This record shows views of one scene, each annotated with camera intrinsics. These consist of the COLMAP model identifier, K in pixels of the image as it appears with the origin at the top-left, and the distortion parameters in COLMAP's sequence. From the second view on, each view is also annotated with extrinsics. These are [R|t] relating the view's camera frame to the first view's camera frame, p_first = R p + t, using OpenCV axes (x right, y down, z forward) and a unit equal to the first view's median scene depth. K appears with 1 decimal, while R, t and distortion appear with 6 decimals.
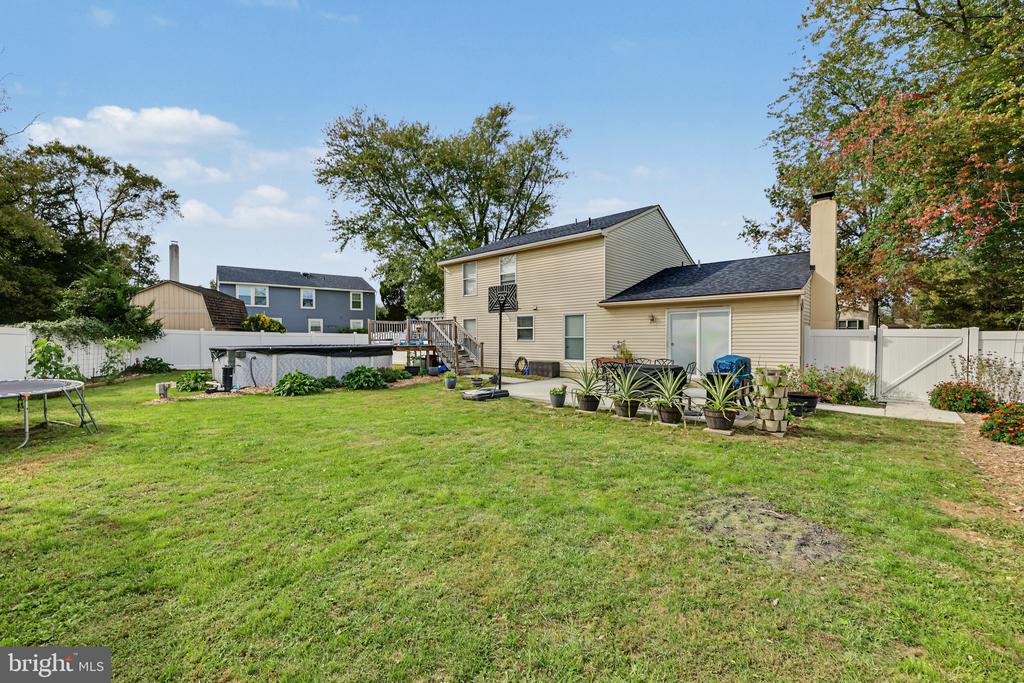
lens RADIAL K [[413.3, 0, 512.0], [0, 413.3, 341.5], [0, 0, 1]] dist [0.001250, 0.000290]
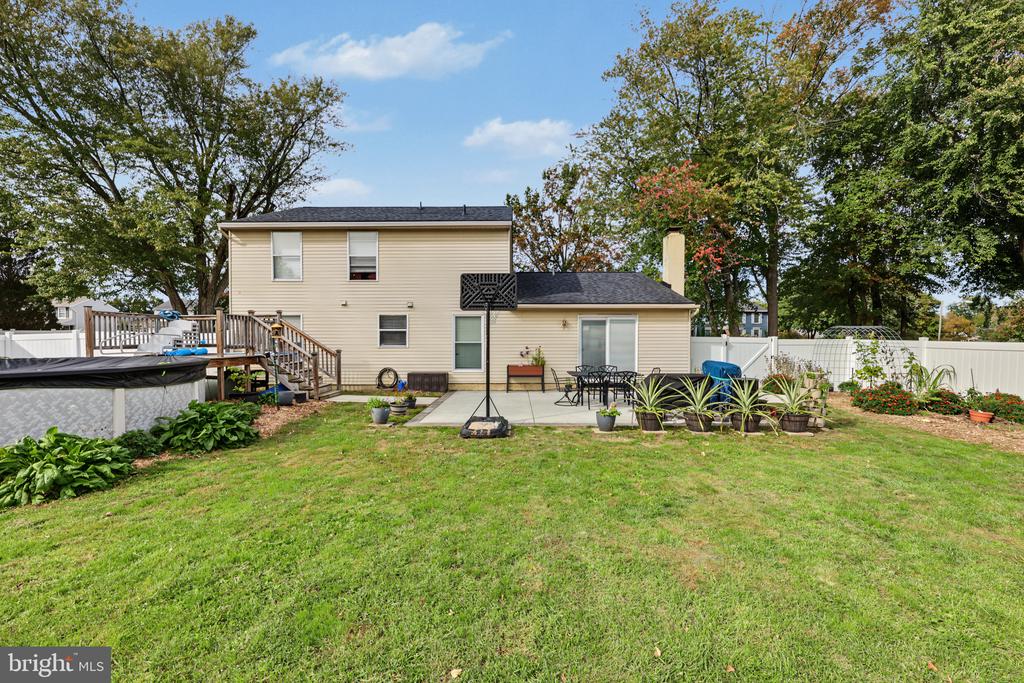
lens RADIAL K [[413.3, 0, 512.0], [0, 413.3, 341.5], [0, 0, 1]] dist [0.001250, 0.000290]
pose [[0.748556, -0.000403, 0.663071, -0.389408], [0.003127, 0.999991, -0.002922, -0.010785], [-0.663064, 0.004261, 0.748551, 0.350697]]
